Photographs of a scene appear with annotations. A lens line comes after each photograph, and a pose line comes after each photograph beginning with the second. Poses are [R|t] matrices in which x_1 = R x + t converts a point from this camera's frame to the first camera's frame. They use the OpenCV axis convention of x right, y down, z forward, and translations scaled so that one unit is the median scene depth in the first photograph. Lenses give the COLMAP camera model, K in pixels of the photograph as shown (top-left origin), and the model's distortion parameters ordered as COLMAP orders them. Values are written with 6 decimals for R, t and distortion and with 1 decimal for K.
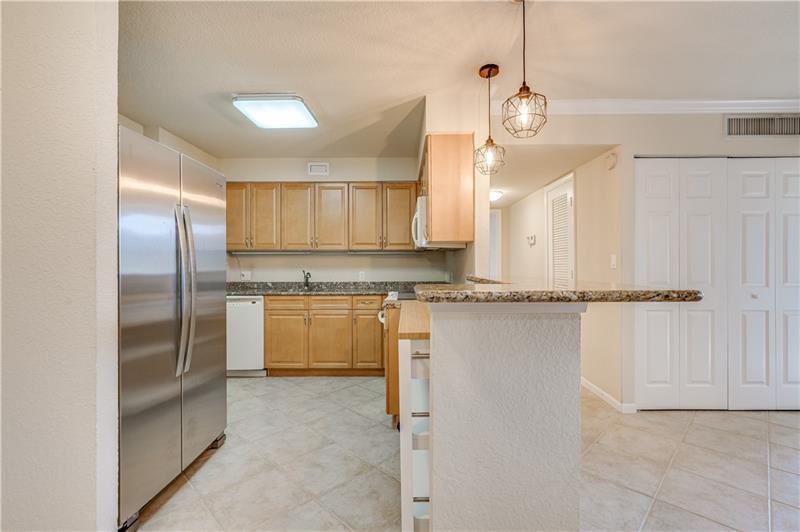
lens RADIAL K [[358.8, 0, 404.2], [0, 358.8, 264.6], [0, 0, 1]] dist [0.000128, 0.000143]
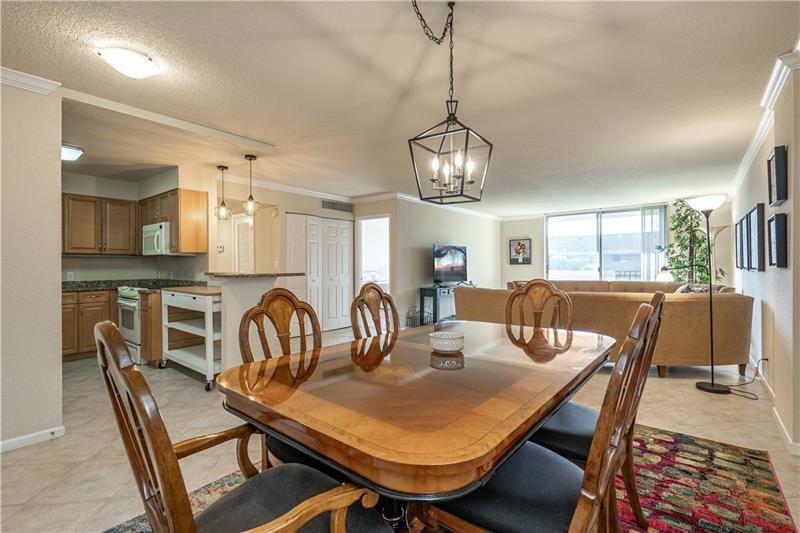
lens RADIAL K [[369.4, 0, 399.7], [0, 369.4, 269.3], [0, 0, 1]] dist [-0.000334, -0.000043]
pose [[0.629624, -0.007697, 0.776862, -0.409537], [-0.001289, 0.999939, 0.010952, -0.004019], [-0.776899, -0.007897, 0.629576, -0.583922]]
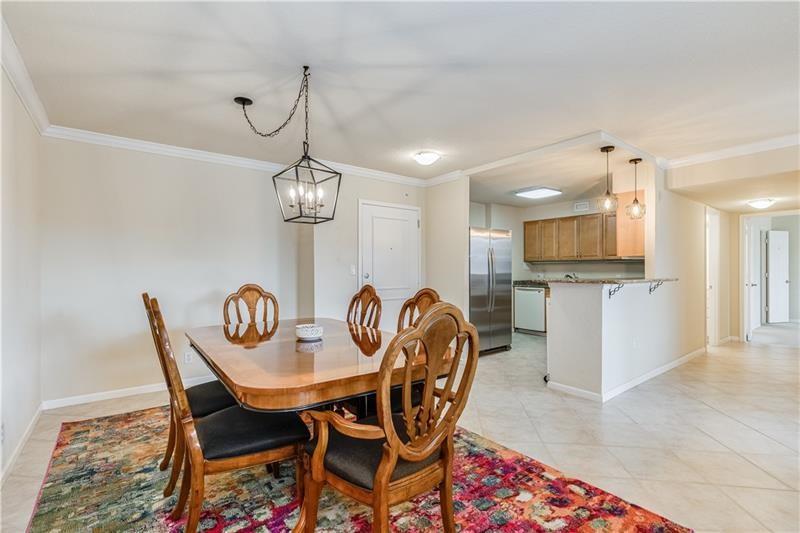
lens RADIAL K [[369.4, 0, 399.7], [0, 369.4, 269.3], [0, 0, 1]] dist [-0.000334, -0.000043]
pose [[0.608304, -0.001142, -0.793703, 0.553701], [0.005490, 0.999981, 0.002769, -0.010569], [0.793685, -0.006042, 0.608299, -0.581353]]
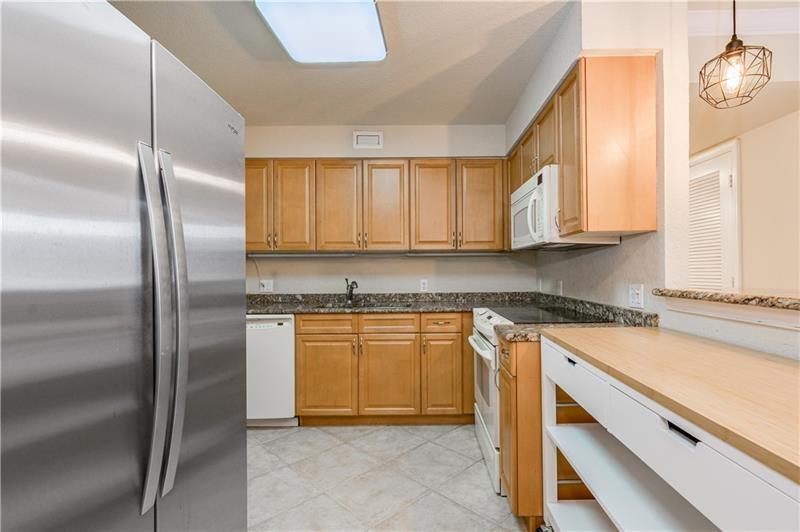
lens RADIAL K [[372.2, 0, 437.9], [0, 372.2, 269.6], [0, 0, 1]] dist [0.003015, 0.000314]
pose [[0.999273, -0.004418, 0.037878, -0.133124], [0.004490, 0.999988, -0.001817, 0.000096], [-0.037869, 0.001986, 0.999281, 0.245837]]
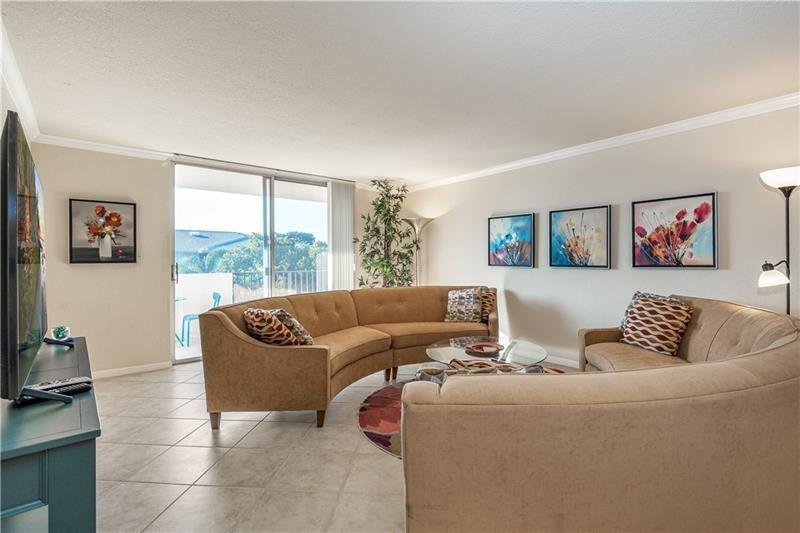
lens RADIAL K [[358.8, 0, 404.2], [0, 358.8, 265.1], [0, 0, 1]] dist [0.000128, 0.000143]
pose [[-0.651165, -0.000835, 0.758935, 0.735125], [0.006173, 0.999960, 0.006397, -0.006673], [-0.758911, 0.008850, -0.651134, 0.340687]]
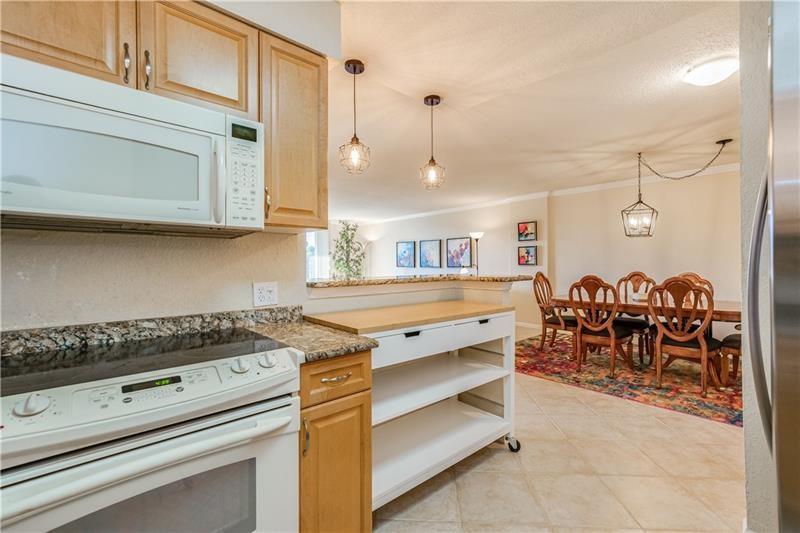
lens RADIAL K [[358.8, 0, 404.2], [0, 358.8, 265.1], [0, 0, 1]] dist [0.000128, 0.000143]
pose [[-0.673125, 0.003737, 0.739520, -0.320269], [0.004915, 0.999988, -0.000580, -0.005258], [-0.739513, 0.003244, -0.673135, 0.888055]]
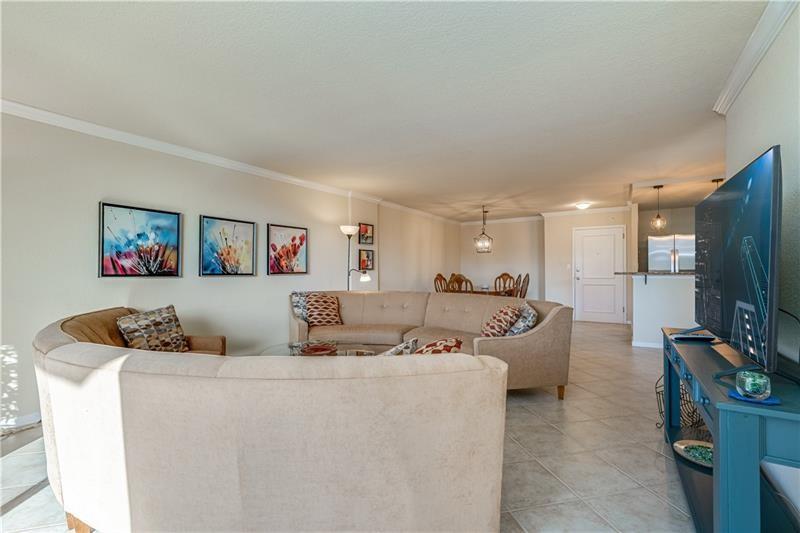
lens RADIAL K [[358.8, 0, 404.2], [0, 358.8, 265.1], [0, 0, 1]] dist [0.000128, 0.000143]
pose [[-0.534579, -0.004117, -0.845108, 1.811037], [0.011480, 0.999860, -0.012133, -0.003046], [0.845040, -0.016187, -0.534458, 0.307159]]
